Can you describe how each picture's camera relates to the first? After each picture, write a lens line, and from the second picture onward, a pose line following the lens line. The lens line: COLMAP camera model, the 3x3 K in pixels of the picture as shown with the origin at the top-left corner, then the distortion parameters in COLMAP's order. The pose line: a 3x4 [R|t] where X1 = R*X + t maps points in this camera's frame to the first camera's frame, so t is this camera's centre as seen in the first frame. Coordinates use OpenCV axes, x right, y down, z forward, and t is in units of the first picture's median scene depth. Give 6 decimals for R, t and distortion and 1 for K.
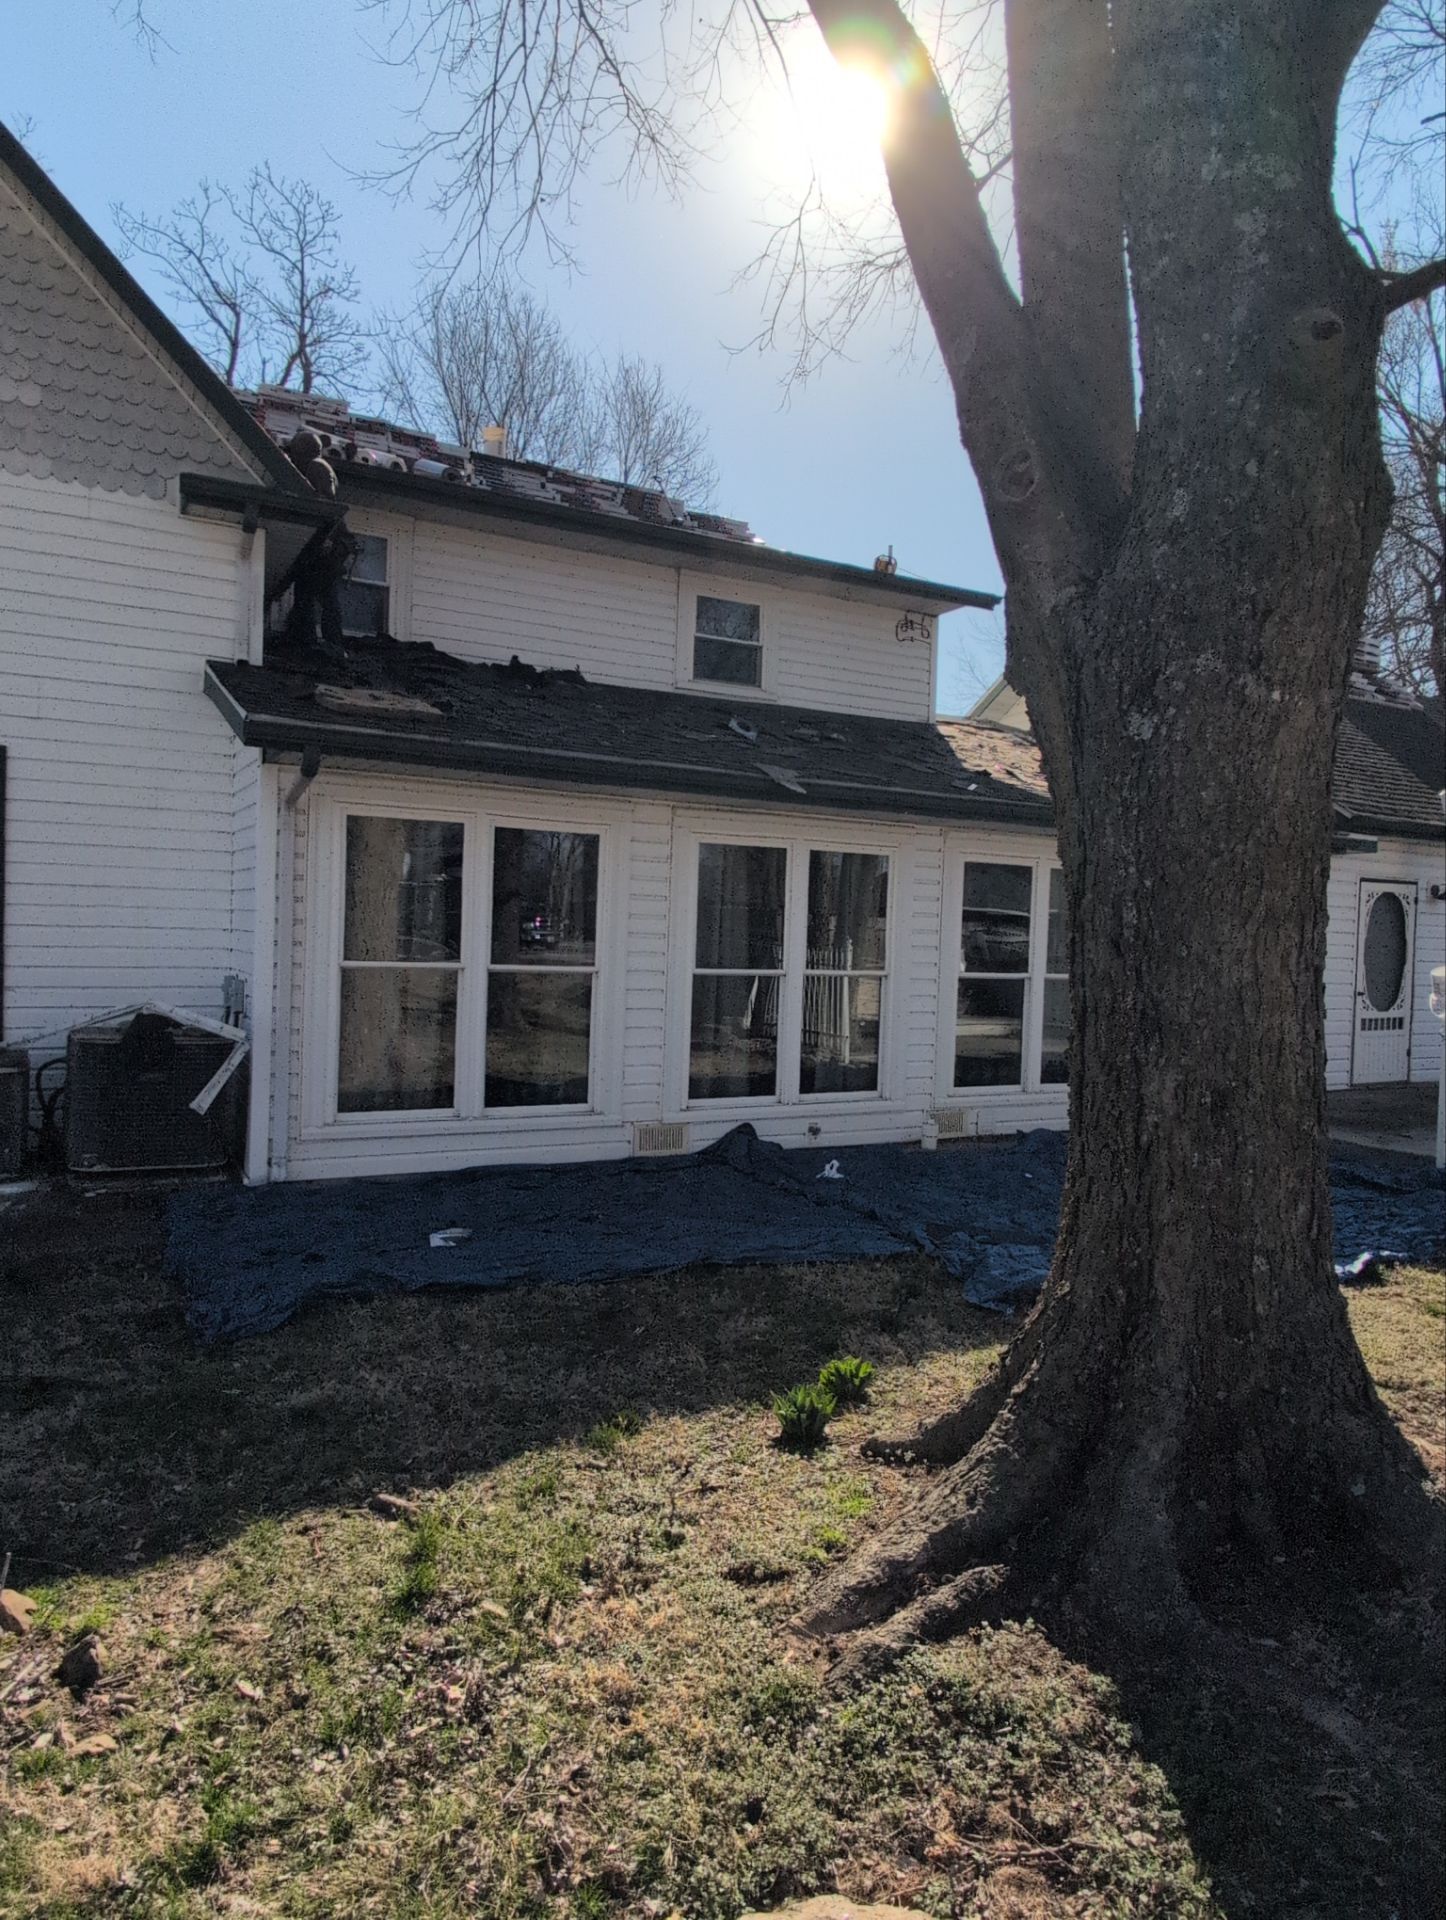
lens RADIAL K [[1229.6, 0, 720.5], [0, 1229.6, 960.7], [0, 0, 1]] dist [0.001388, -0.000828]
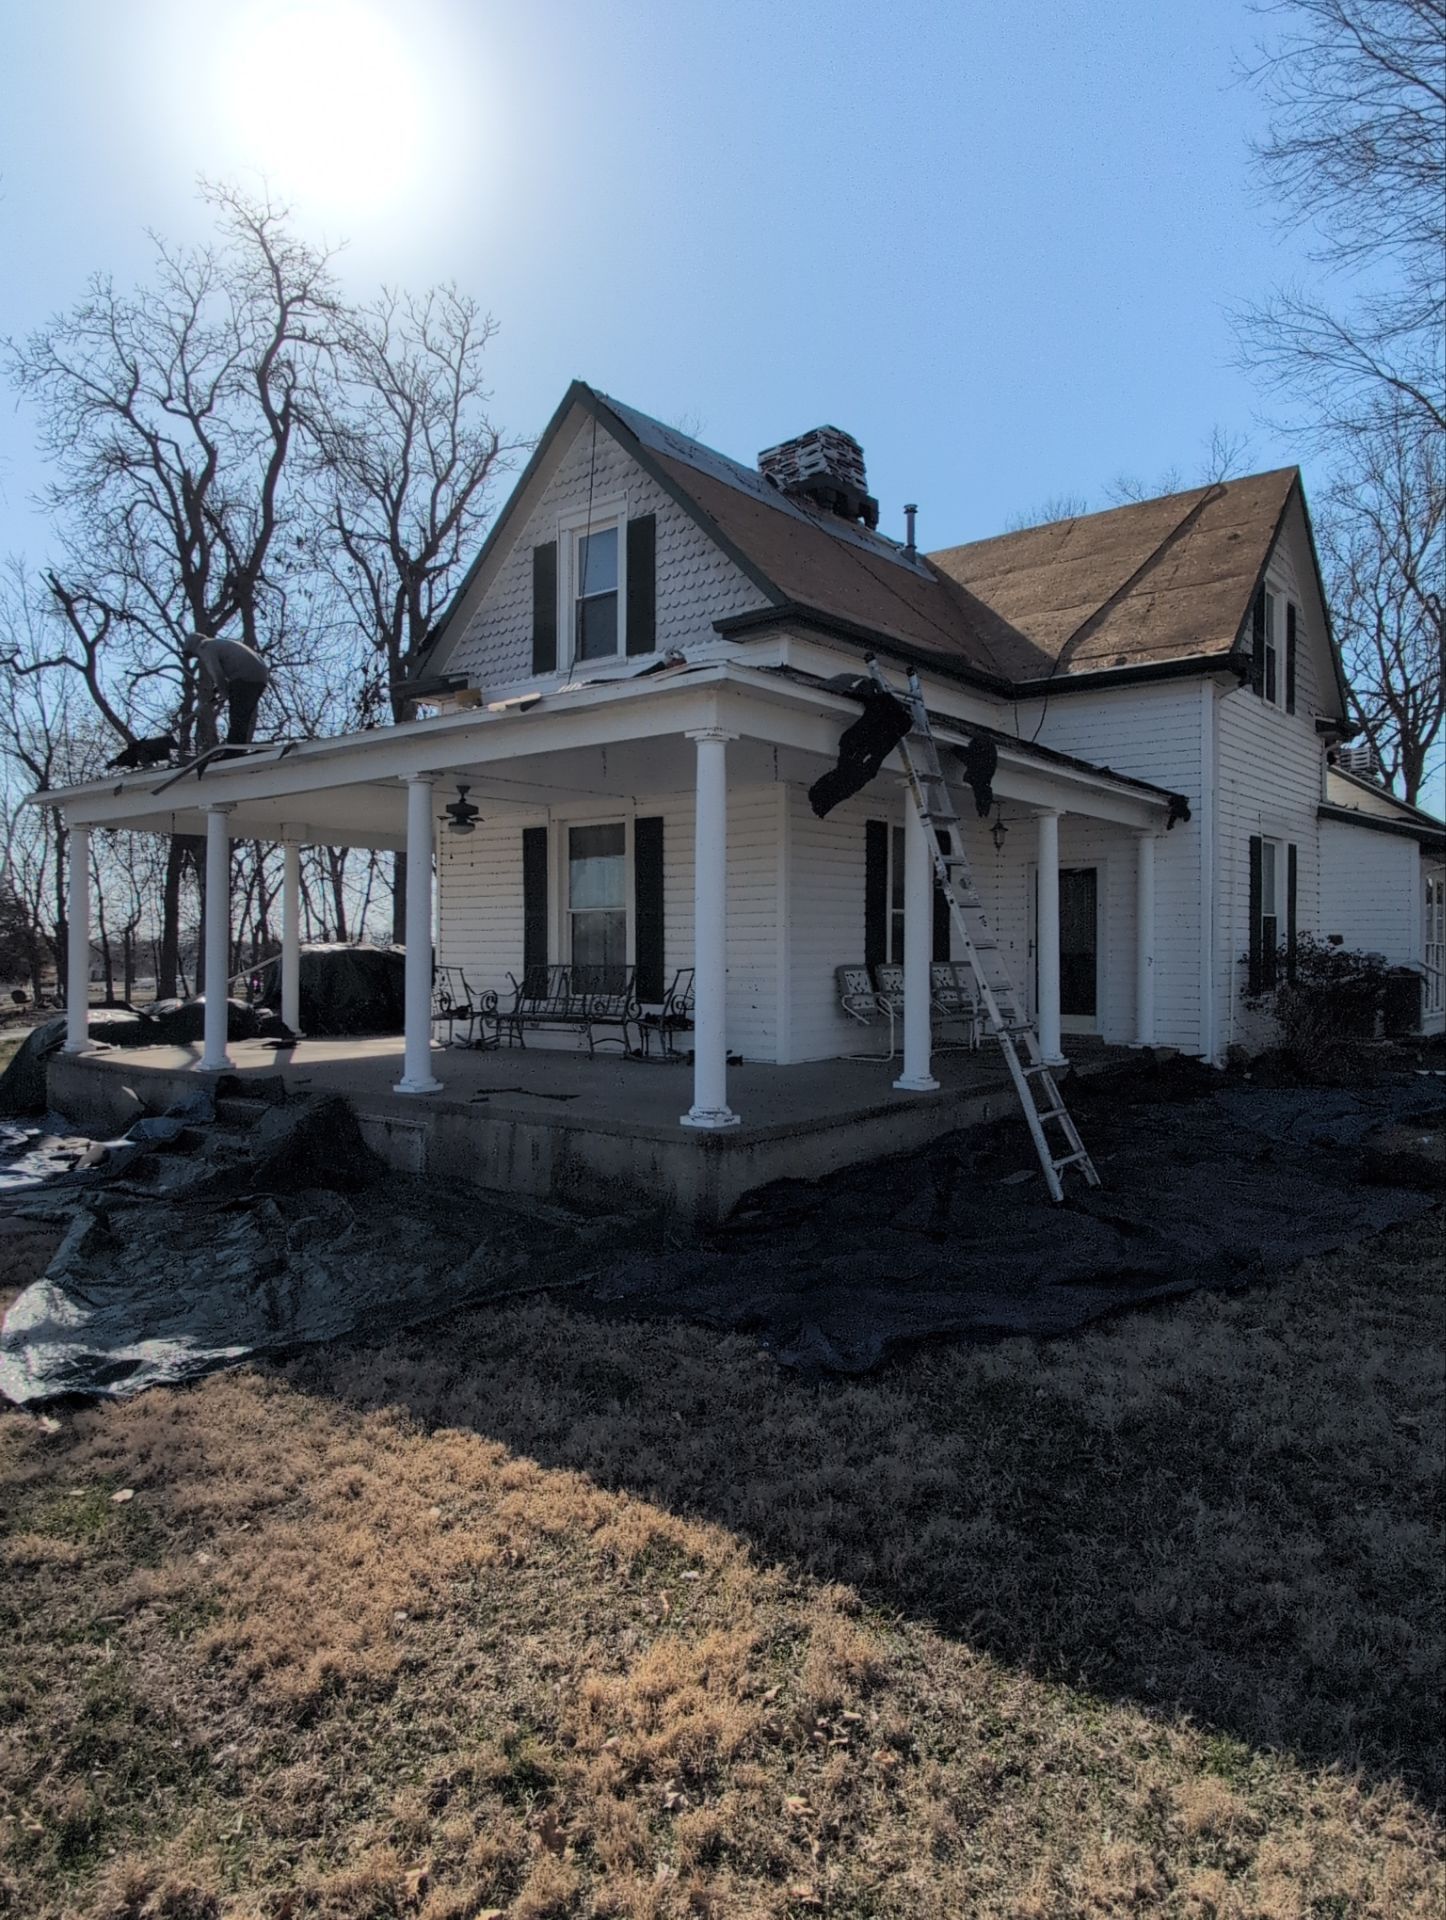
lens RADIAL K [[1228.4, 0, 723.0], [0, 1228.4, 960.0], [0, 0, 1]] dist [0.001096, -0.001074]
pose [[0.401298, -0.020043, -0.915728, 1.059271], [-0.011276, 0.999577, -0.026820, 0.064848], [0.915878, 0.021089, 0.400902, 0.473261]]
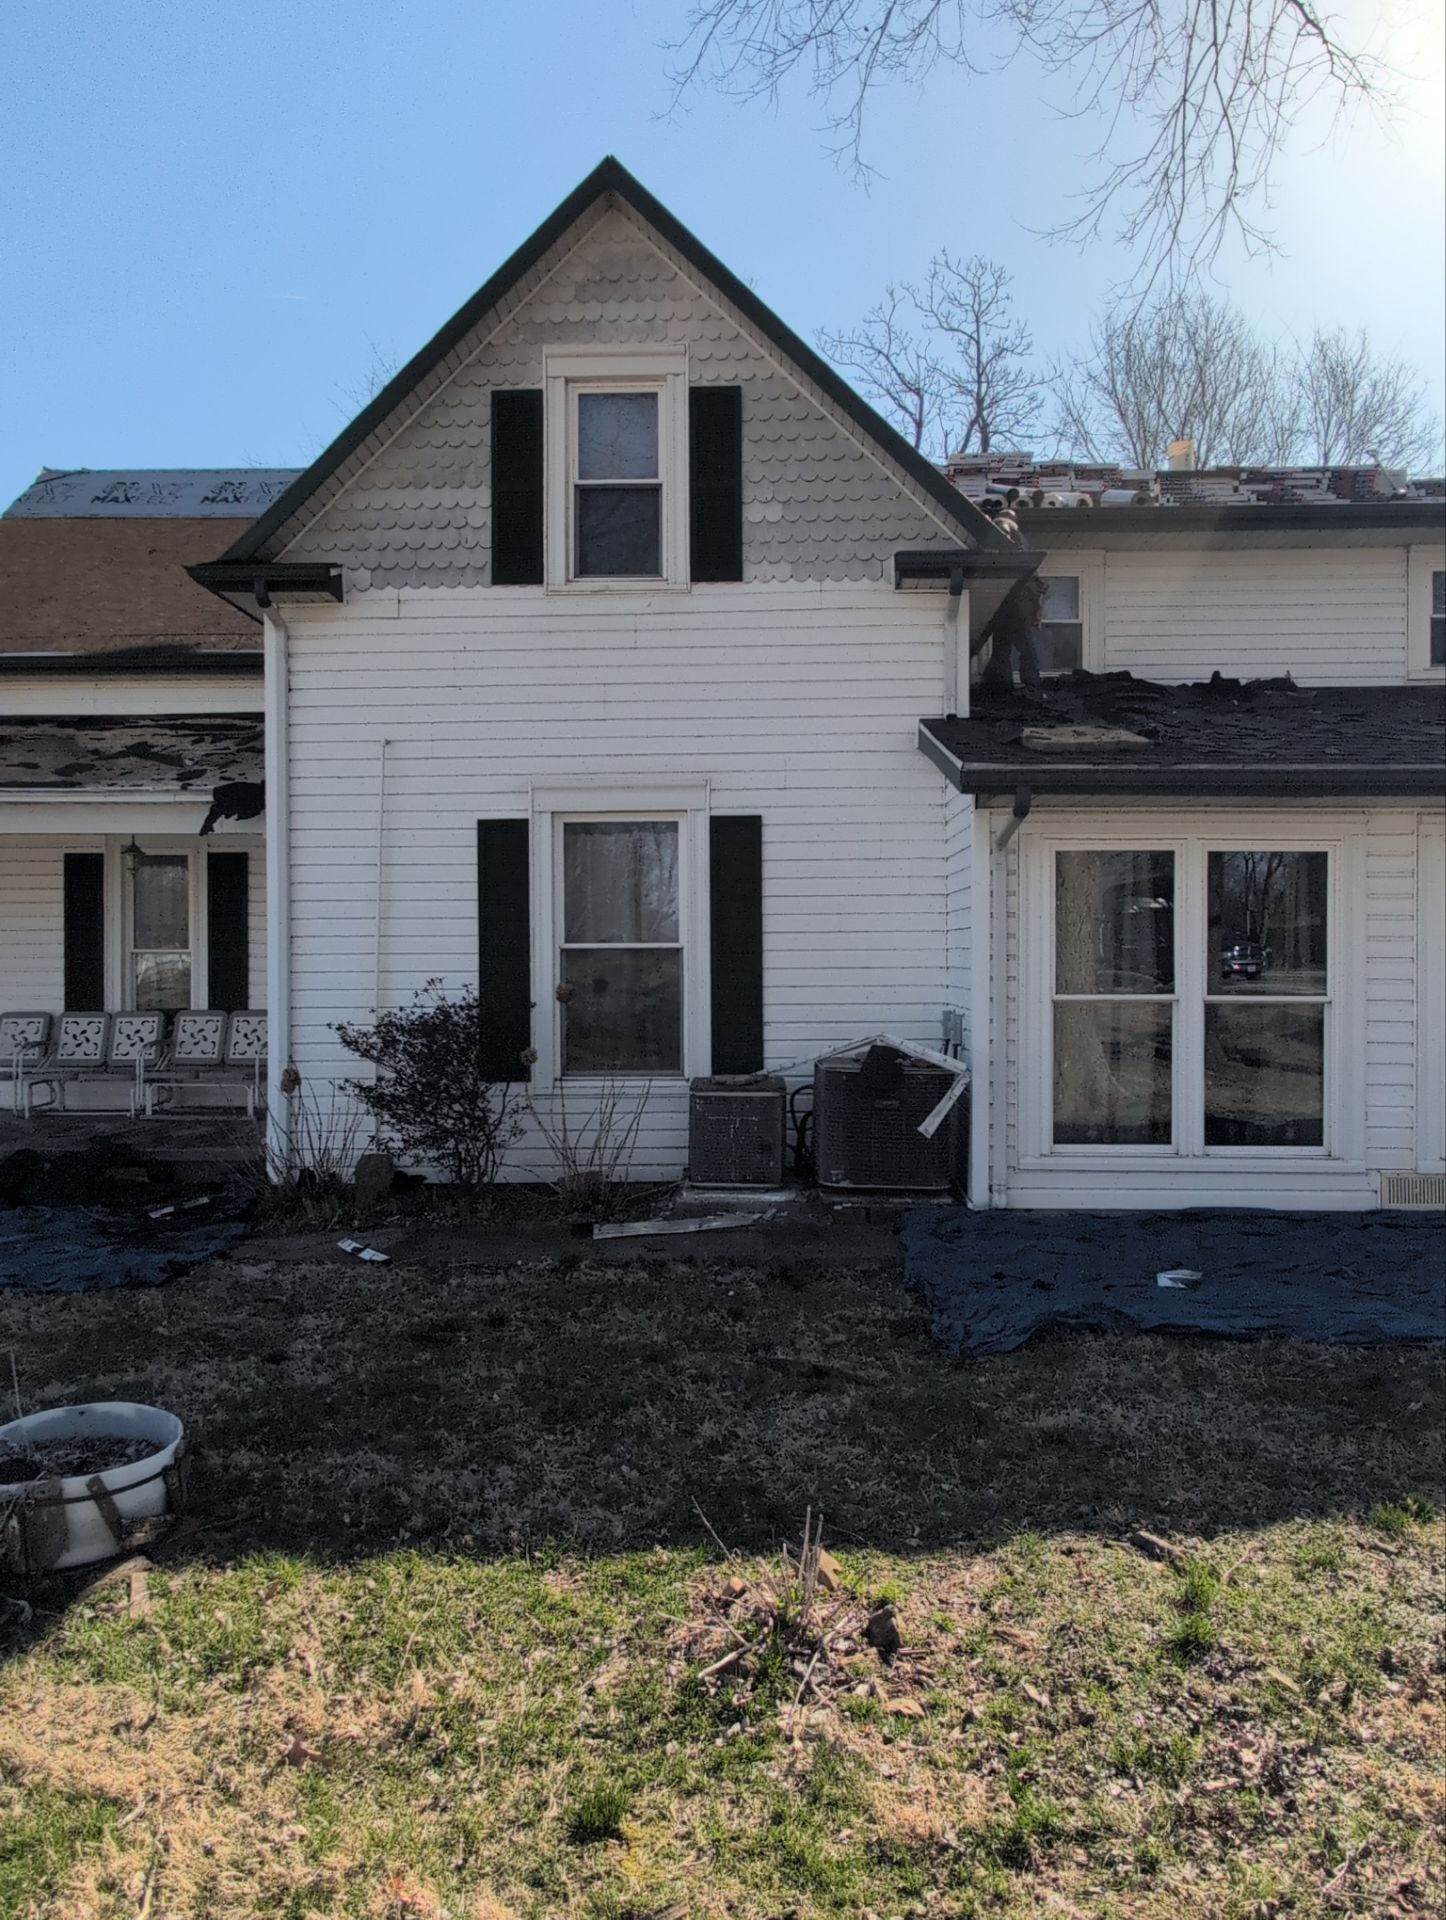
lens RADIAL K [[1229.6, 0, 720.5], [0, 1229.6, 960.7], [0, 0, 1]] dist [0.001388, -0.000828]
pose [[0.858622, -0.031642, -0.511631, -0.025918], [0.017217, 0.999310, -0.032909, 0.001029], [0.512320, 0.019448, 0.858575, -0.017776]]
